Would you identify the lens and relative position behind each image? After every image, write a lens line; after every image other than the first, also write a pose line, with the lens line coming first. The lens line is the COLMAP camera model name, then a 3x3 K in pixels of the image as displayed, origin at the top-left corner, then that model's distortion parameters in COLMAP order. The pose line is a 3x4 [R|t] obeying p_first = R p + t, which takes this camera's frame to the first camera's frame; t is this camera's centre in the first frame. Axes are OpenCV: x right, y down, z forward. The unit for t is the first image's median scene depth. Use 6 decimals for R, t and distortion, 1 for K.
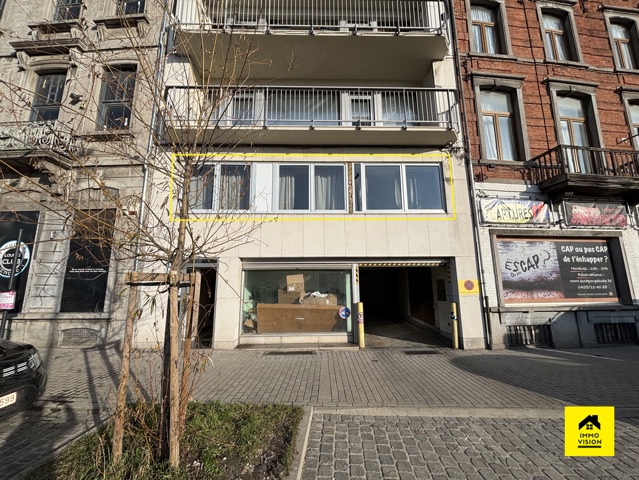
lens RADIAL K [[257.7, 0, 324.3], [0, 257.7, 239.9], [0, 0, 1]] dist [0.002179, 0.000641]
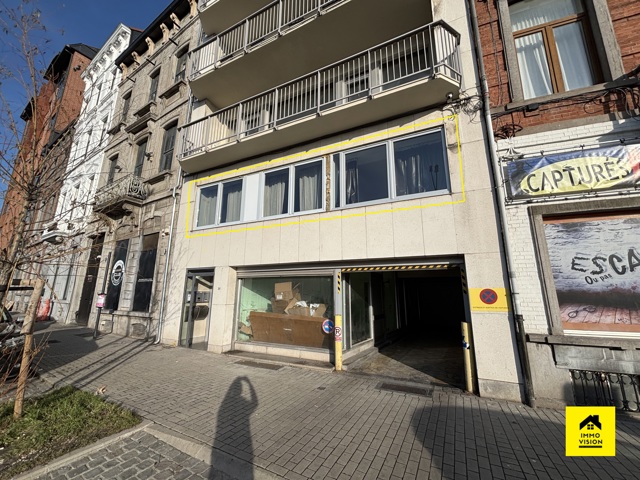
lens RADIAL K [[258.1, 0, 324.8], [0, 258.1, 239.9], [0, 0, 1]] dist [0.002179, 0.000641]
pose [[0.886899, -0.081818, -0.454660, 0.480703], [0.064352, 0.996476, -0.053791, 0.039388], [0.457459, 0.018449, 0.889039, 0.218002]]
